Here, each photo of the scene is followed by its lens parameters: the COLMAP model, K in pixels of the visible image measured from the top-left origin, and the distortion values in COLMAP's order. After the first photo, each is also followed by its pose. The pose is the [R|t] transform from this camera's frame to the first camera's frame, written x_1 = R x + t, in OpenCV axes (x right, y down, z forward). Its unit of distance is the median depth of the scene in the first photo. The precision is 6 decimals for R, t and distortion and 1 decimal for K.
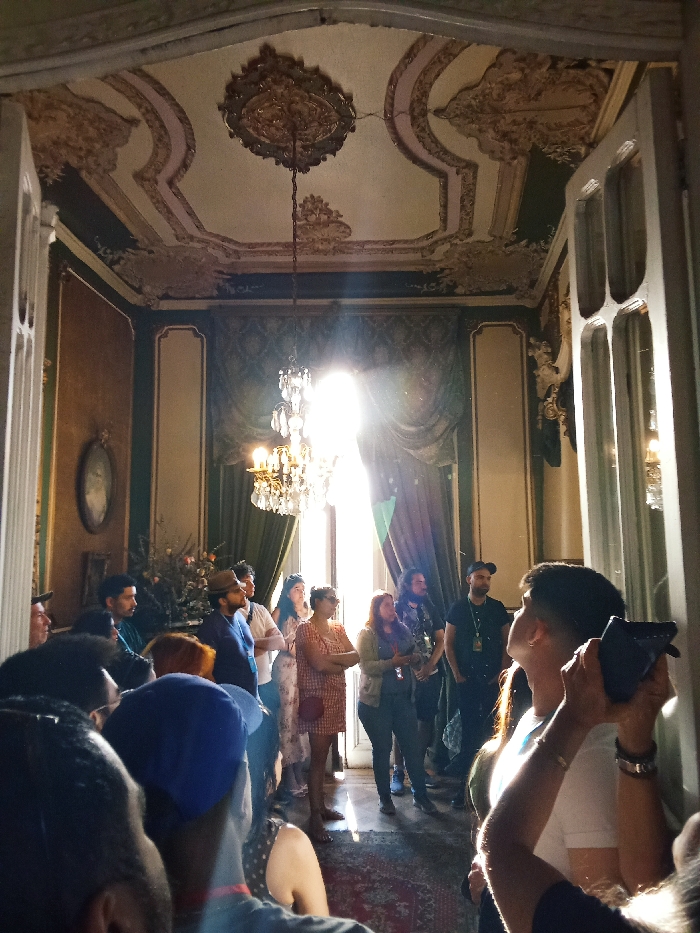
lens RADIAL K [[726.2, 0, 350.0], [0, 726.2, 466.5], [0, 0, 1]] dist [0.084060, -0.127549]
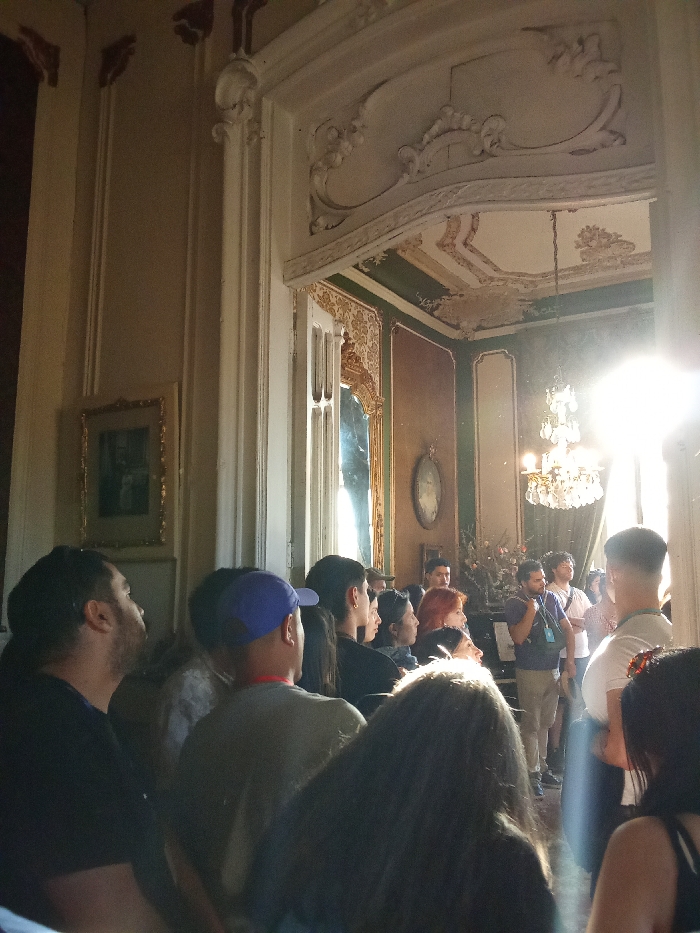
lens RADIAL K [[726.2, 0, 350.0], [0, 726.2, 466.5], [0, 0, 1]] dist [0.084060, -0.127549]
pose [[0.880723, -0.057821, -0.470089, 0.122606], [0.053835, 0.998309, -0.021931, 0.004451], [0.470562, -0.005992, 0.882346, -0.155972]]
